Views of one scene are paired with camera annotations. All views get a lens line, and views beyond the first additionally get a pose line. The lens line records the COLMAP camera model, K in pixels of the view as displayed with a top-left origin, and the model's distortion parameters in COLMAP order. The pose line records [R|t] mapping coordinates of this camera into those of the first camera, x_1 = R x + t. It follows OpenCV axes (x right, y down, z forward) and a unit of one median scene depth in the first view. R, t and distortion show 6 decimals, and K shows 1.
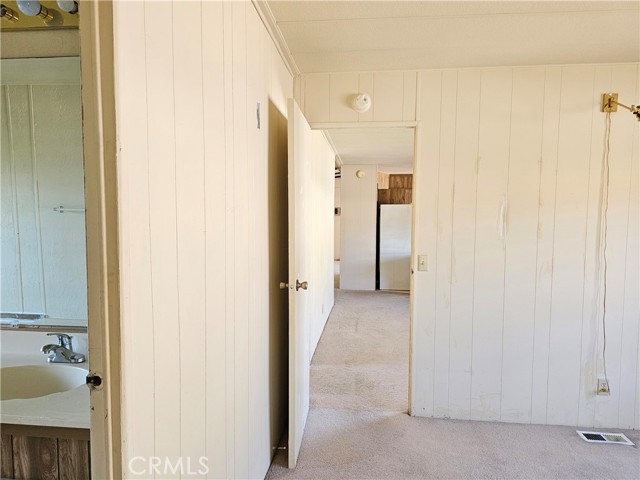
lens RADIAL K [[430.5, 0, 318.4], [0, 430.5, 243.4], [0, 0, 1]] dist [0.055439, -0.038909]
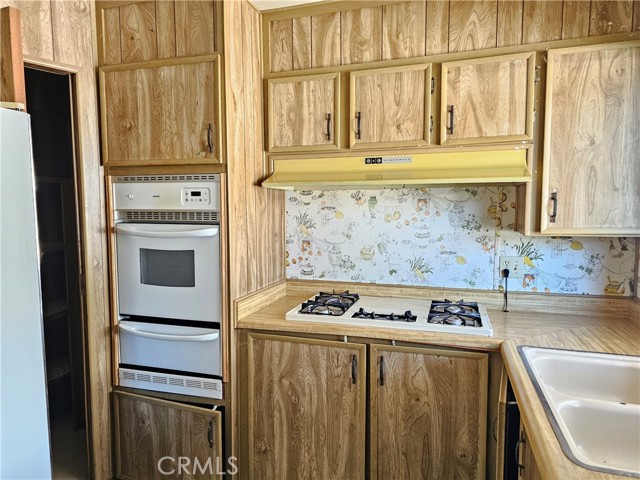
lens RADIAL K [[430.5, 0, 314.7], [0, 430.5, 246.6], [0, 0, 1]] dist [0.055439, -0.038909]
pose [[0.981106, -0.000803, -0.193471, 0.331328], [0.004913, 0.999772, 0.020764, -0.047314], [0.193411, -0.021322, 0.980886, 0.868192]]
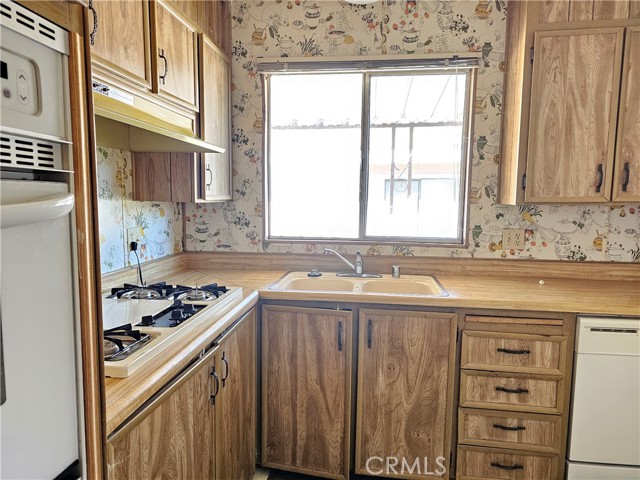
lens RADIAL K [[430.5, 0, 323.4], [0, 430.5, 241.3], [0, 0, 1]] dist [0.055439, -0.038909]
pose [[0.006497, -0.117167, 0.993091, 0.168047], [0.050606, 0.991878, 0.116692, -0.050567], [-0.998698, 0.049498, 0.012373, 1.026397]]
